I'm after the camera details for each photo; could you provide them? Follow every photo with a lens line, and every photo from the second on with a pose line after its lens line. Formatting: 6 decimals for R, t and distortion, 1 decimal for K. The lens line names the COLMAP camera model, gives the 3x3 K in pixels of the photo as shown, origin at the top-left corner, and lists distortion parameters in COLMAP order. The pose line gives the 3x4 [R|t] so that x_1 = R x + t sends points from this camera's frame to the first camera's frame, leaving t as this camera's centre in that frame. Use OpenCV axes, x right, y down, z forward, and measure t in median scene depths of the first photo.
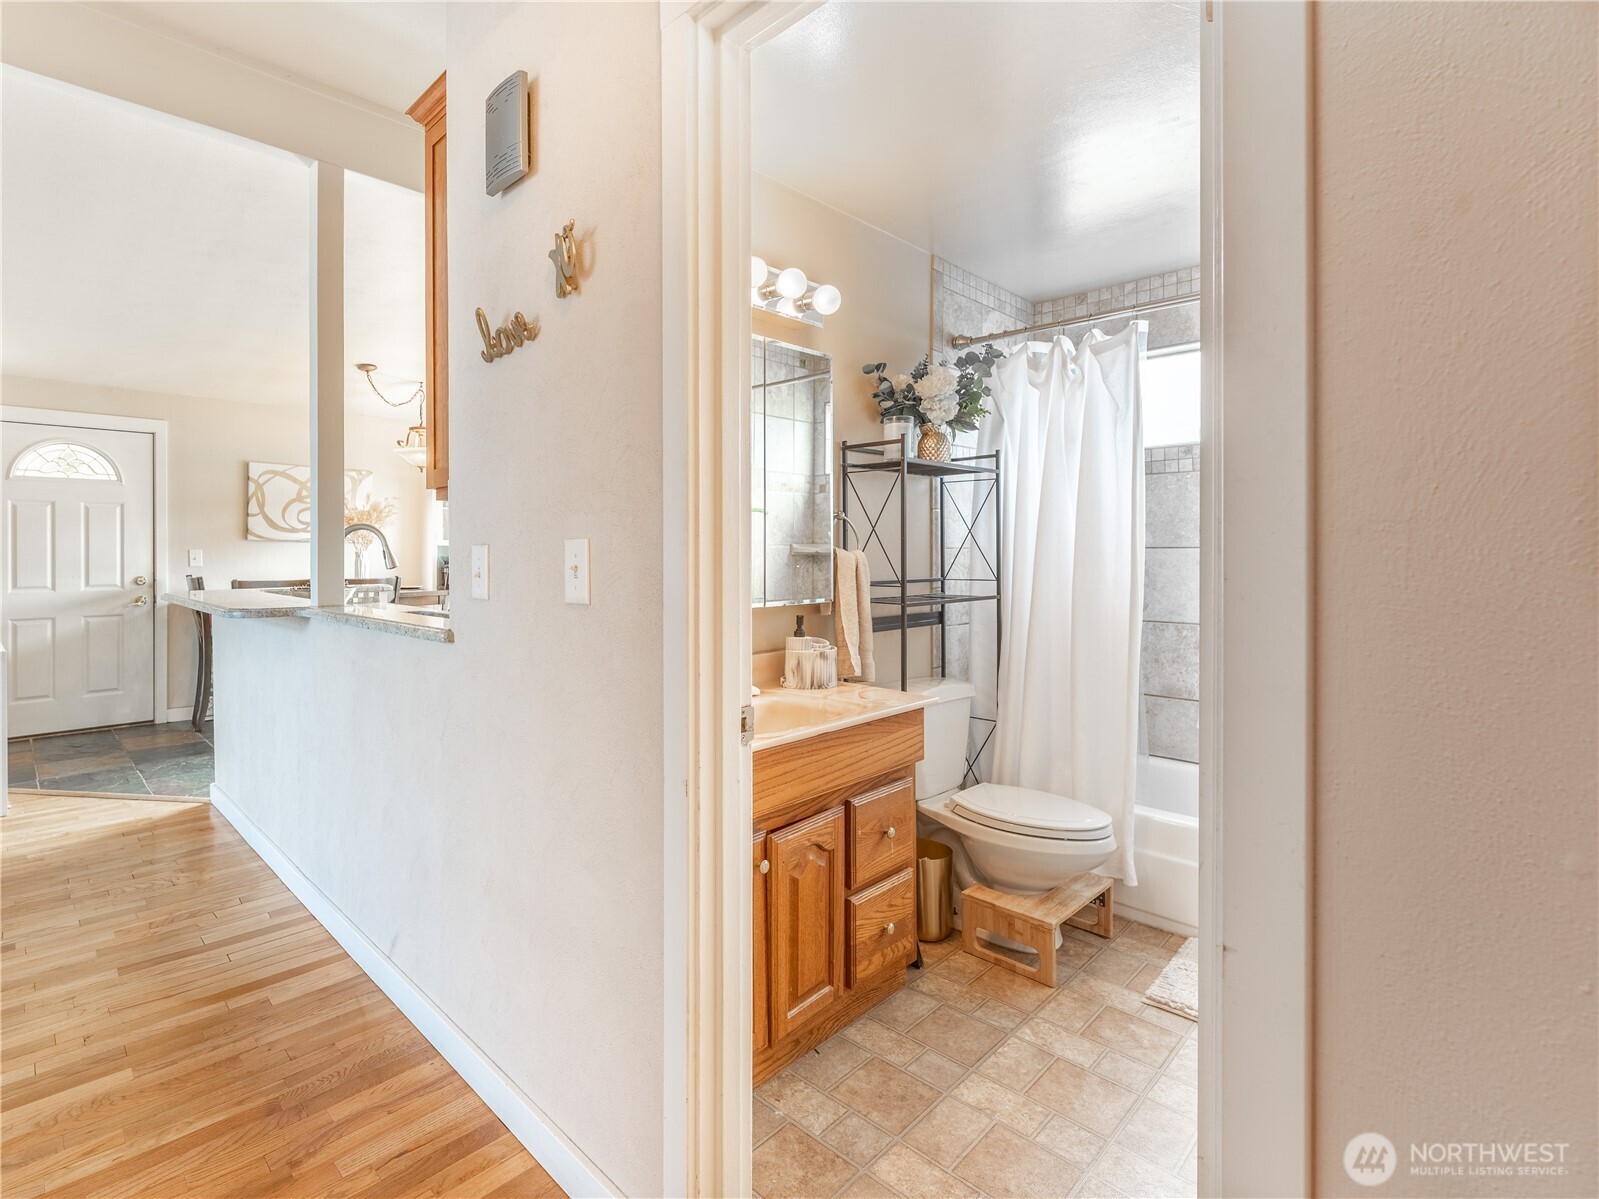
lens RADIAL K [[791.7, 0, 732.9], [0, 791.7, 548.7], [0, 0, 1]] dist [0.003056, -0.001810]
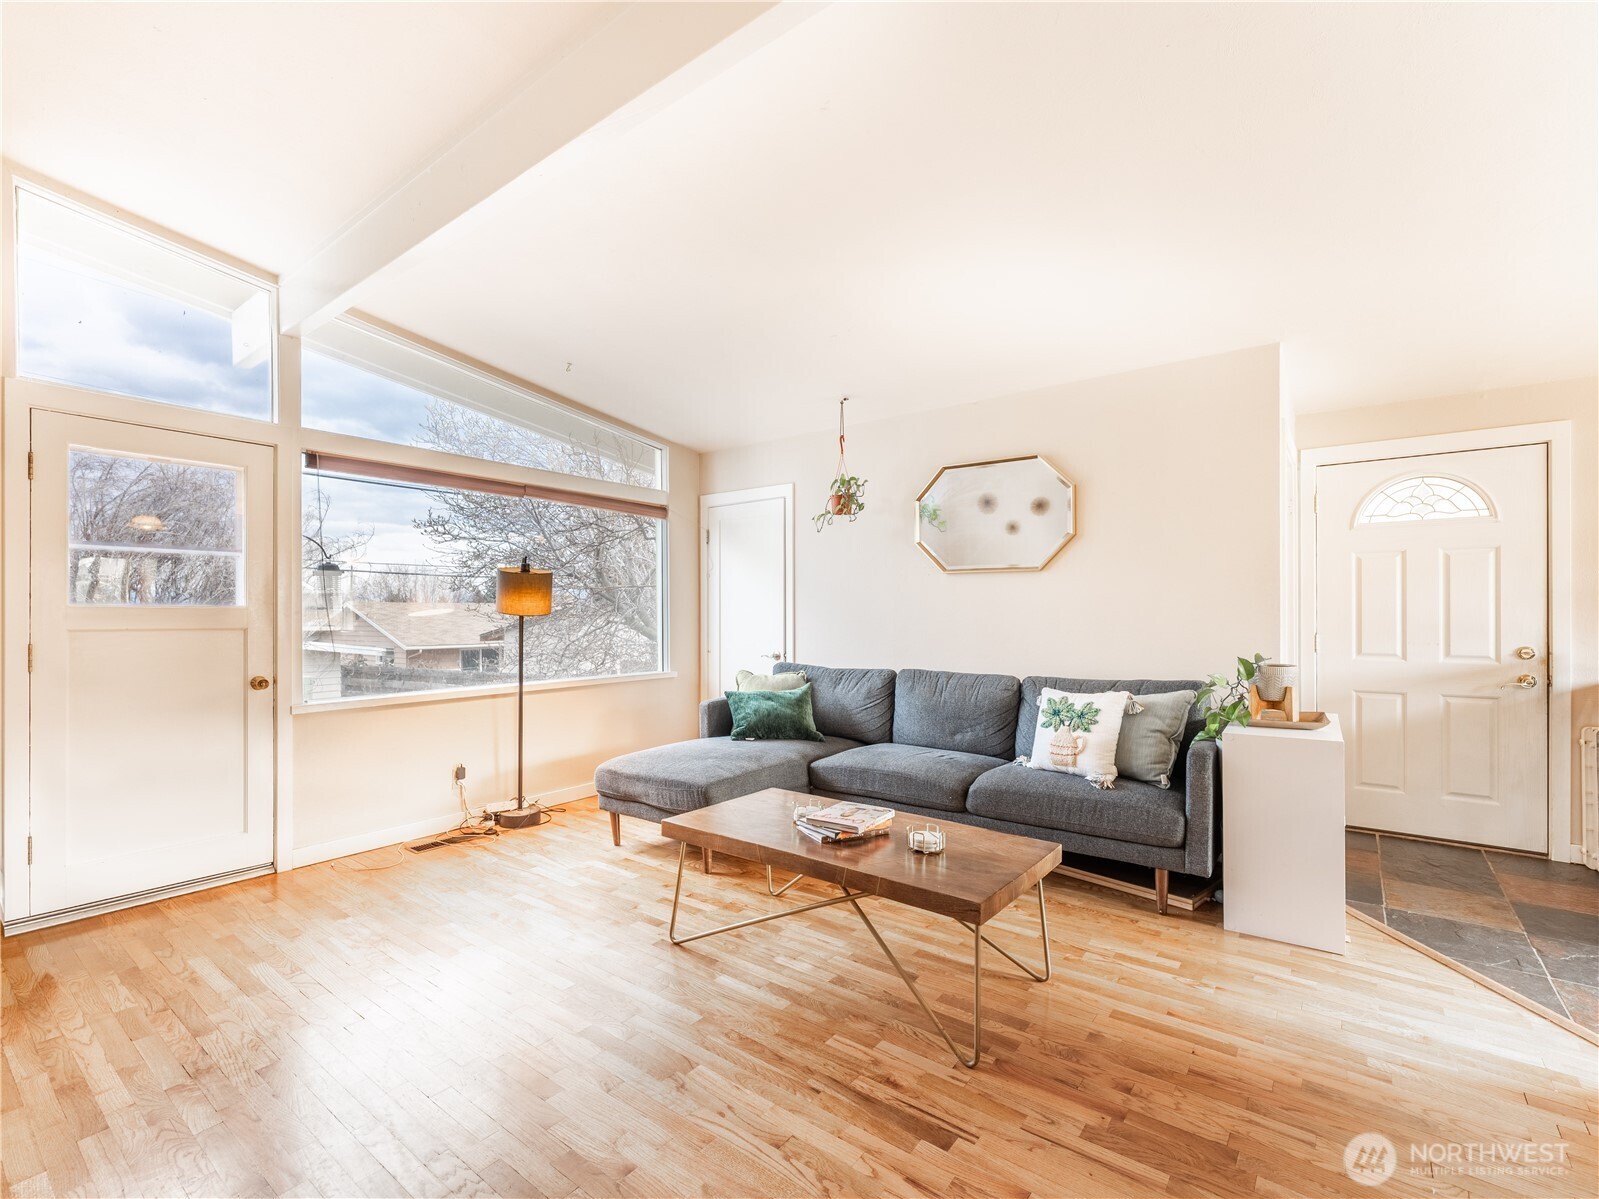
lens RADIAL K [[720.0, 0, 787.0], [0, 720.0, 613.8], [0, 0, 1]] dist [-0.000610, -0.000414]
pose [[0.153330, 0.001890, -0.988173, -0.147503], [0.001726, 0.999996, 0.002180, 0.001978], [0.988173, -0.002040, 0.153327, 0.171394]]
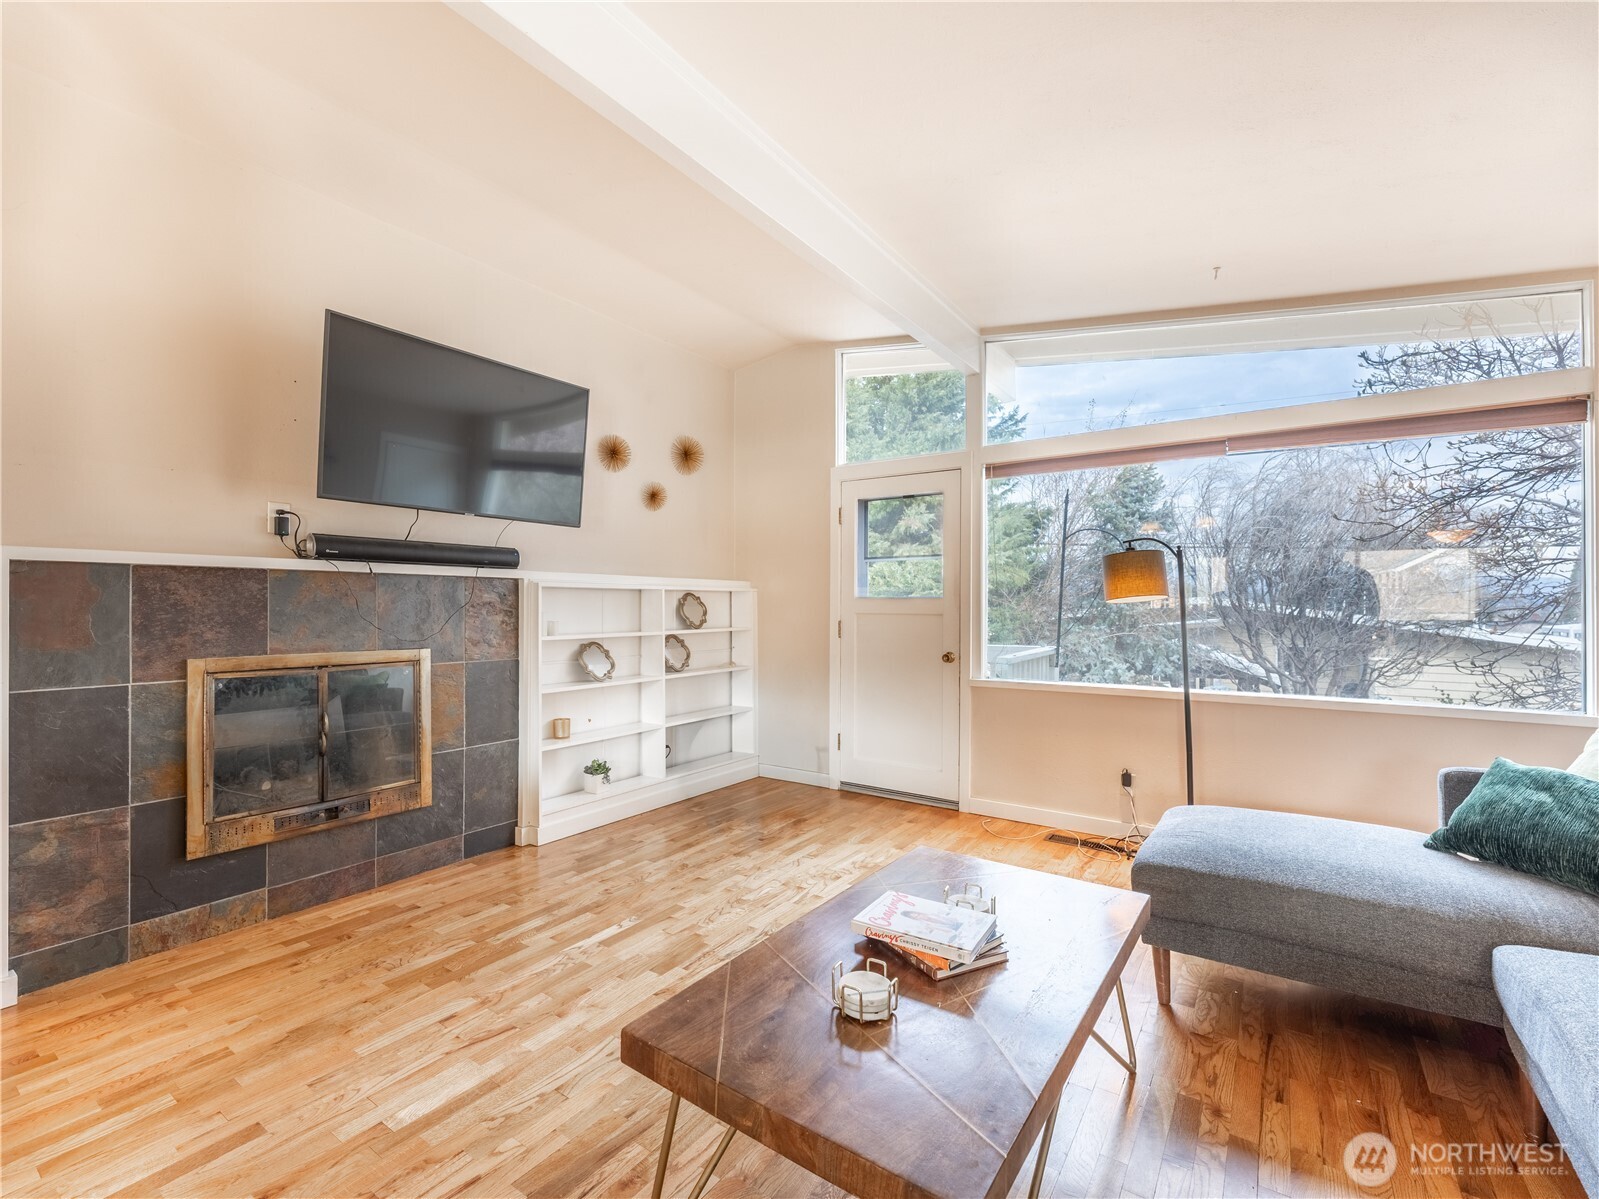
lens RADIAL K [[720.0, 0, 757.2], [0, 720.0, 604.3], [0, 0, 1]] dist [-0.000610, -0.000414]
pose [[-0.982631, 0.001821, -0.185560, -0.389498], [0.002000, 0.999998, -0.000778, 0.003504], [0.185558, -0.001135, -0.982633, 0.454940]]
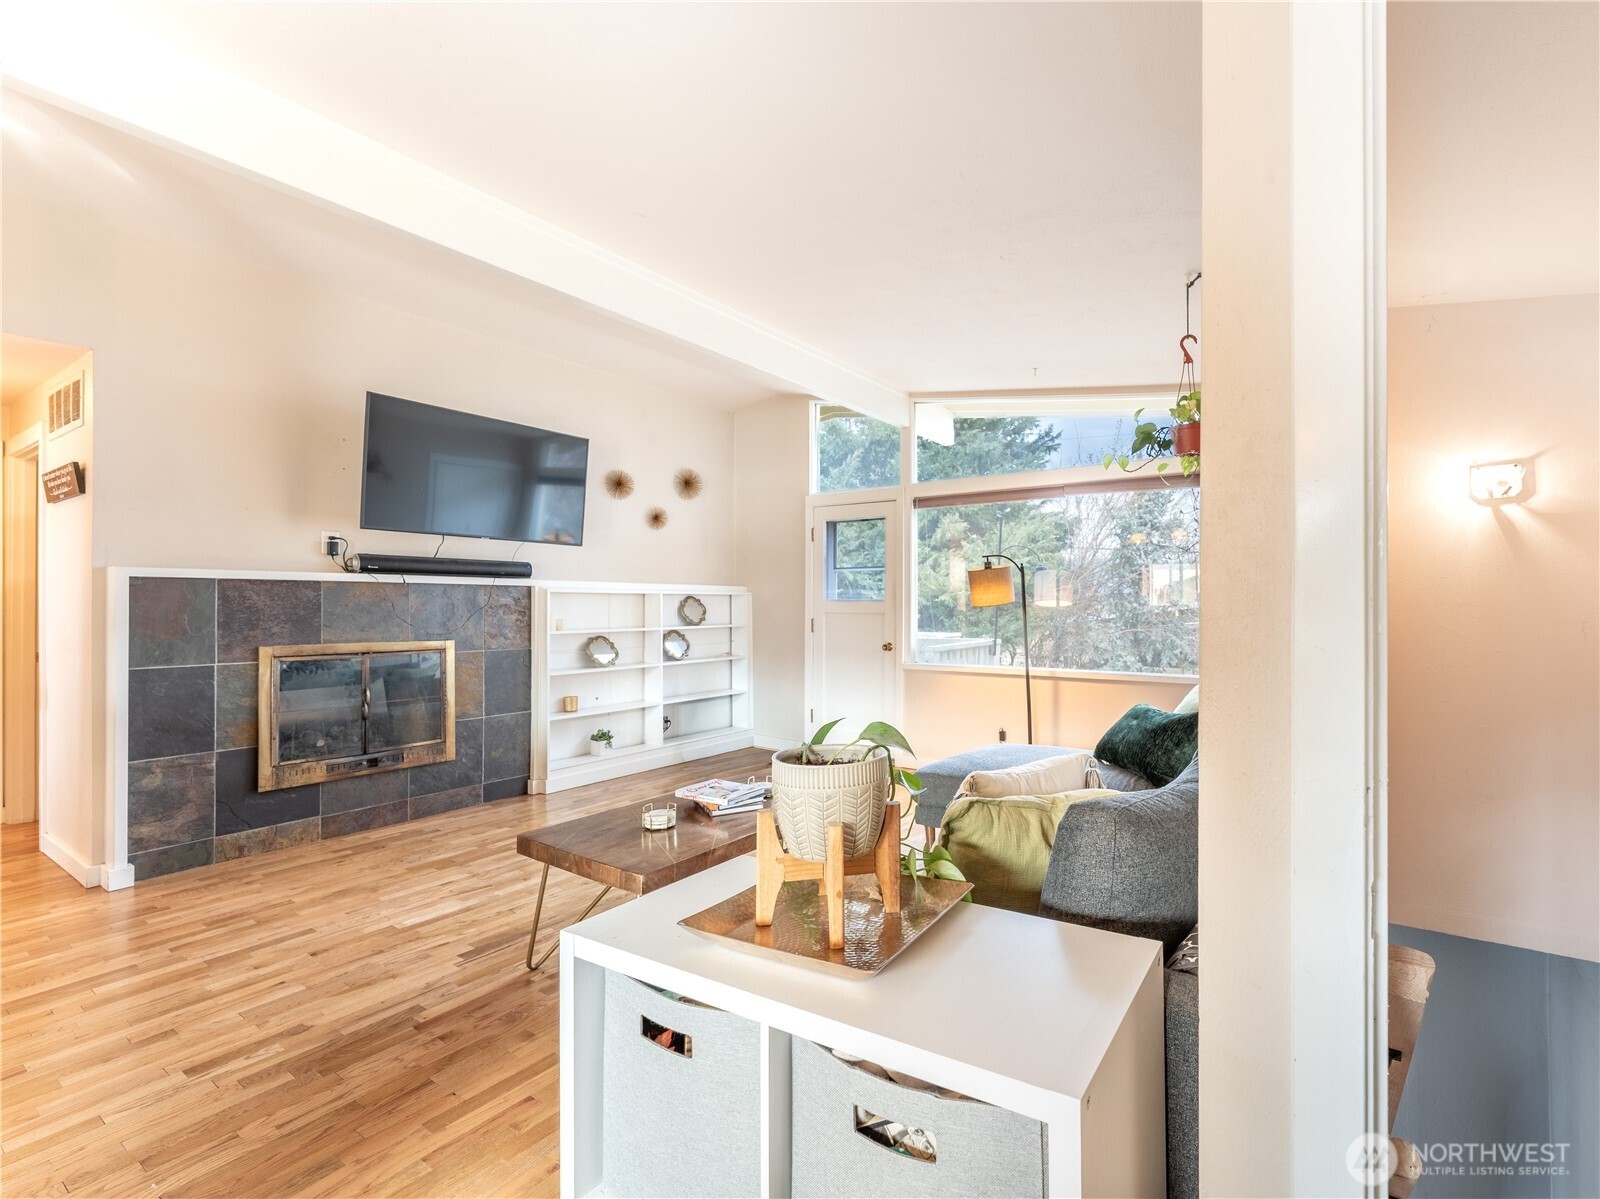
lens RADIAL K [[719.7, 0, 911.4], [0, 719.7, 602.1], [0, 0, 1]] dist [-0.000525, -0.000835]
pose [[-0.963987, 0.001524, -0.265947, -0.474600], [0.002393, 0.999993, -0.002944, 0.001913], [0.265940, -0.003474, -0.963983, 0.638533]]
